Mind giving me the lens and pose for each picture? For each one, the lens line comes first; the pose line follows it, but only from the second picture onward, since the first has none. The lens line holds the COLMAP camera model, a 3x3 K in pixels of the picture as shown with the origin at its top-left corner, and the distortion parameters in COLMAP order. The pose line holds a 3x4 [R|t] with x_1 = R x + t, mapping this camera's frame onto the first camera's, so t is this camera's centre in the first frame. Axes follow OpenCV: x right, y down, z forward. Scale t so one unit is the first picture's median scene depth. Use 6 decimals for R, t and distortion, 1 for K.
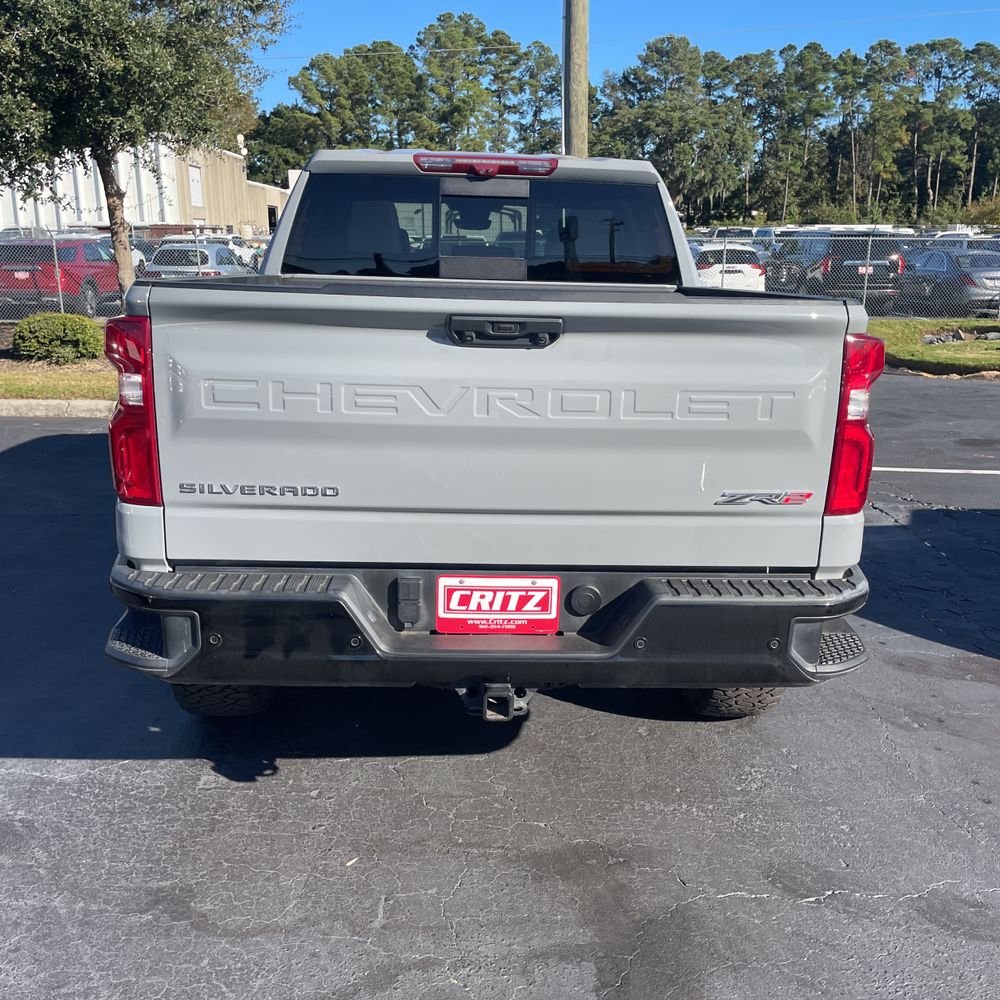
lens RADIAL K [[1018.6, 0, 503.5], [0, 1018.6, 500.2], [0, 0, 1]] dist [0.087713, -0.120397]
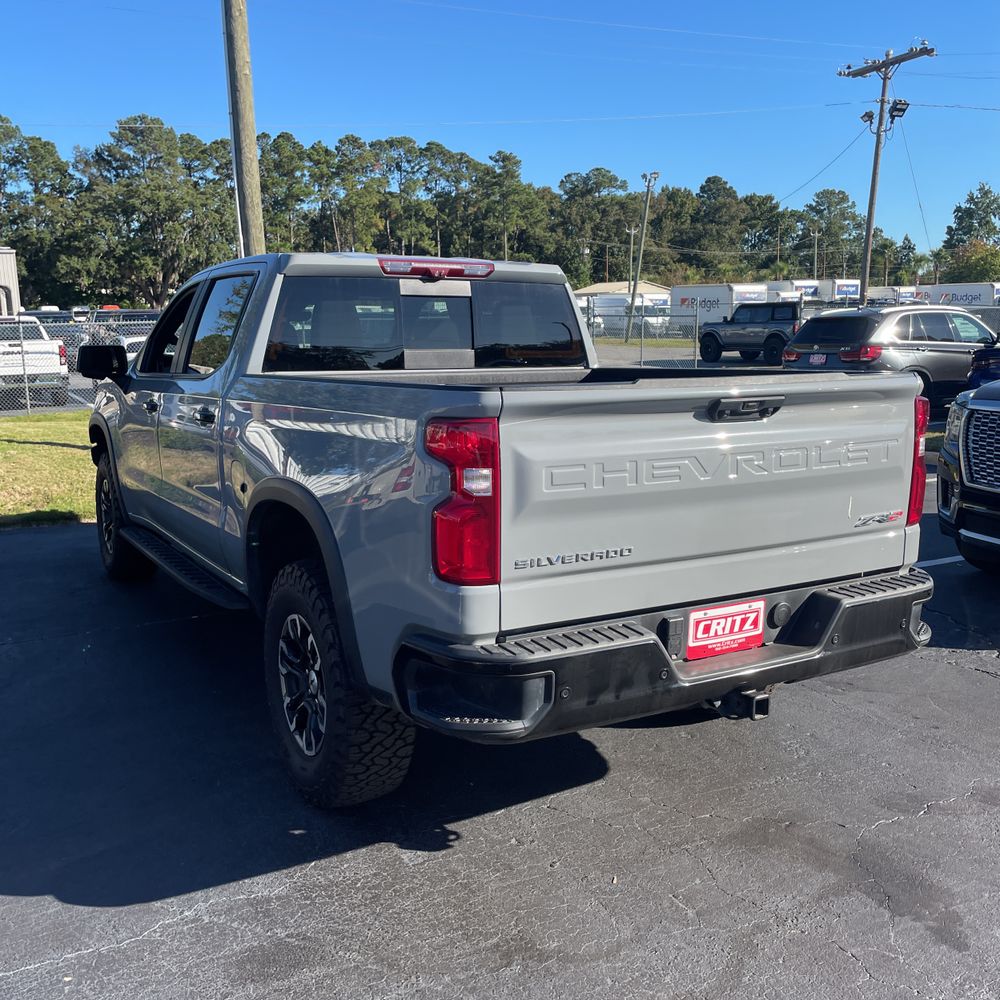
lens RADIAL K [[1018.6, 0, 503.5], [0, 1018.6, 500.2], [0, 0, 1]] dist [0.087713, -0.120397]
pose [[0.888062, -0.101834, 0.448304, -0.190349], [0.133348, 0.990294, -0.039205, -0.009393], [-0.439960, 0.094597, 0.893021, -0.000145]]
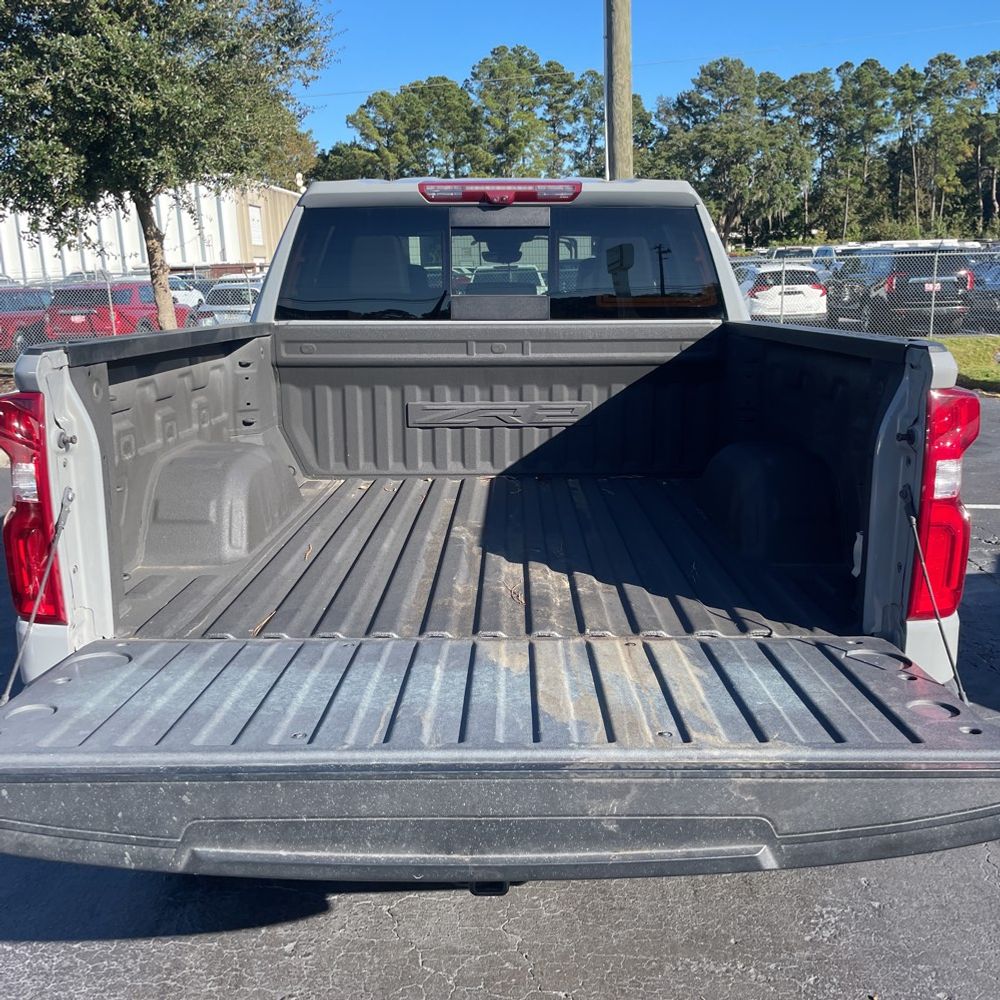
lens RADIAL K [[1016.6, 0, 510.0], [0, 1016.6, 503.5], [0, 0, 1]] dist [0.085042, -0.115486]
pose [[0.998299, -0.019634, -0.054896, 0.013773], [0.018418, 0.999576, -0.022562, -0.015149], [0.055316, 0.021512, 0.998237, 0.050020]]
